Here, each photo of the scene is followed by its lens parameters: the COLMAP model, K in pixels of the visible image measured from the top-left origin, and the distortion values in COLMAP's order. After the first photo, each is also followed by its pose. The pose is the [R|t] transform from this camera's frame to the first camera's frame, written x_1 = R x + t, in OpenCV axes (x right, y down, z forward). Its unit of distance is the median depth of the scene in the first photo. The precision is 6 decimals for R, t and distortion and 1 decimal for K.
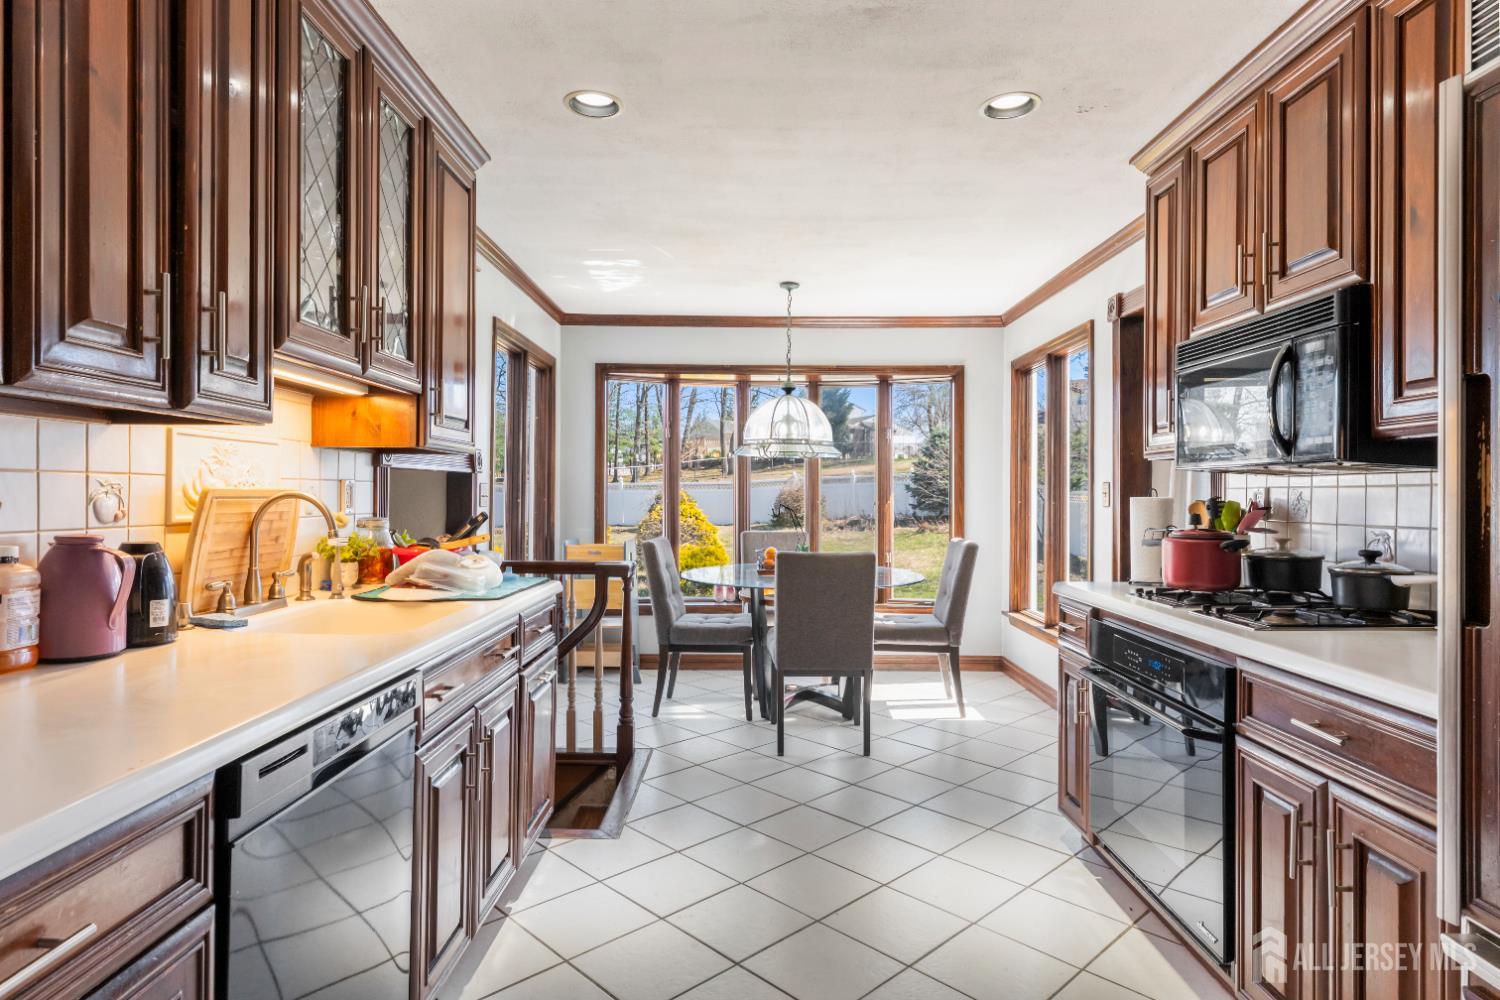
lens RADIAL K [[864.7, 0, 750.0], [0, 864.7, 500.0], [0, 0, 1]] dist [-0.000035, -0.000009]
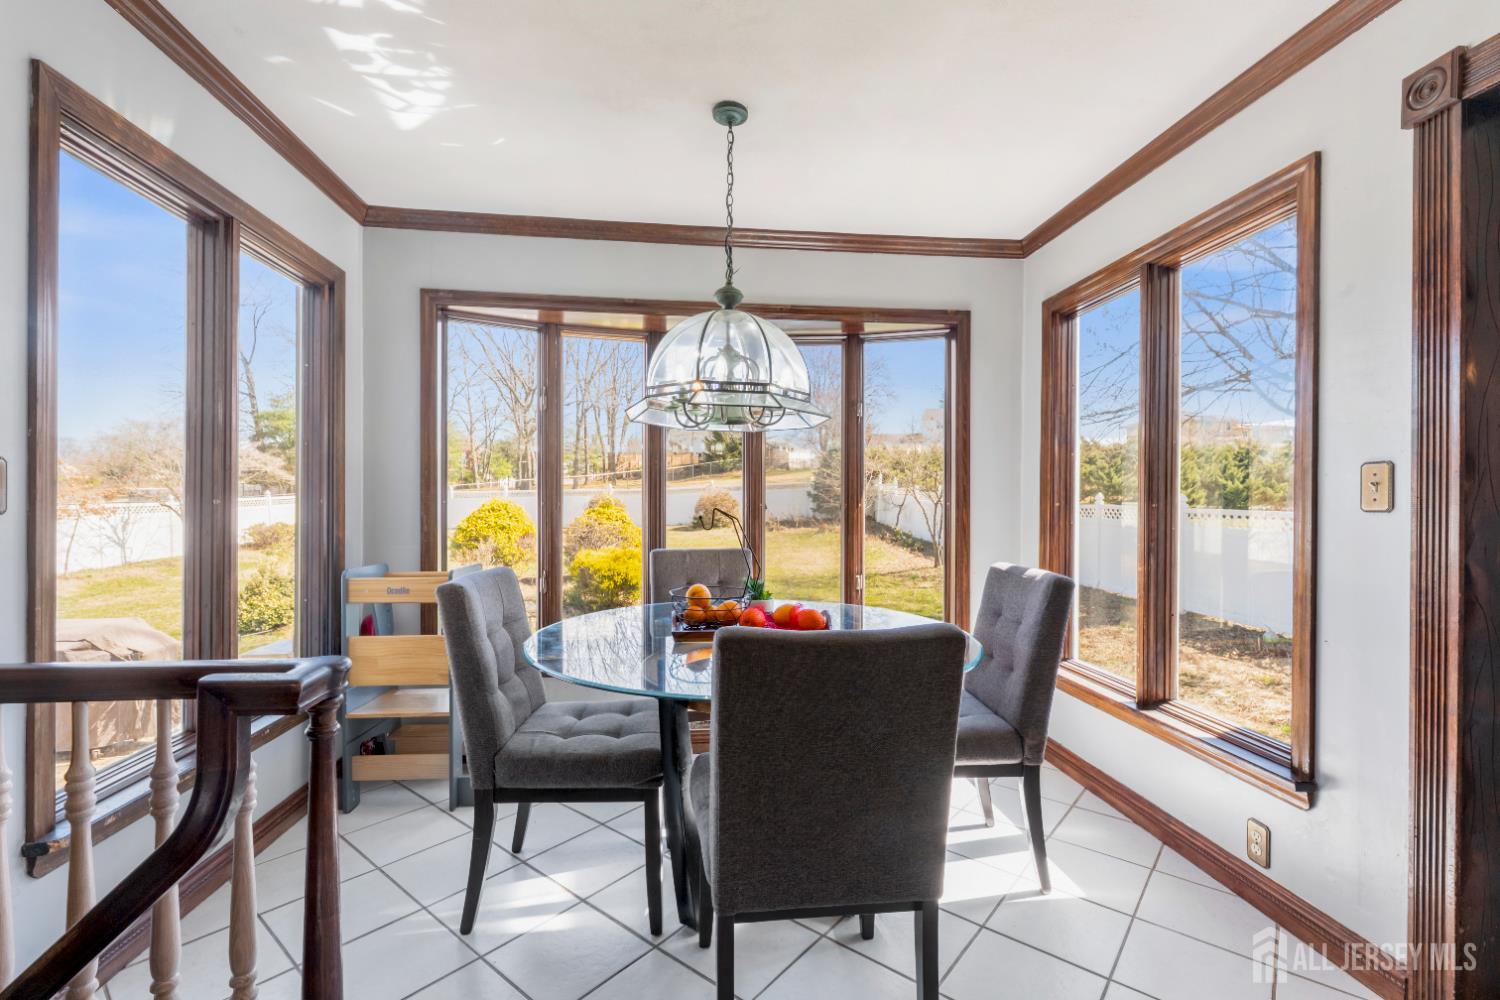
lens RADIAL K [[689.3, 0, 750.0], [0, 689.3, 500.0], [0, 0, 1]] dist [0.000337, 0.000143]
pose [[0.994074, -0.000953, 0.108699, 0.008382], [0.001740, 0.999973, -0.007145, 0.002810], [-0.108690, 0.007292, 0.994049, 0.467867]]
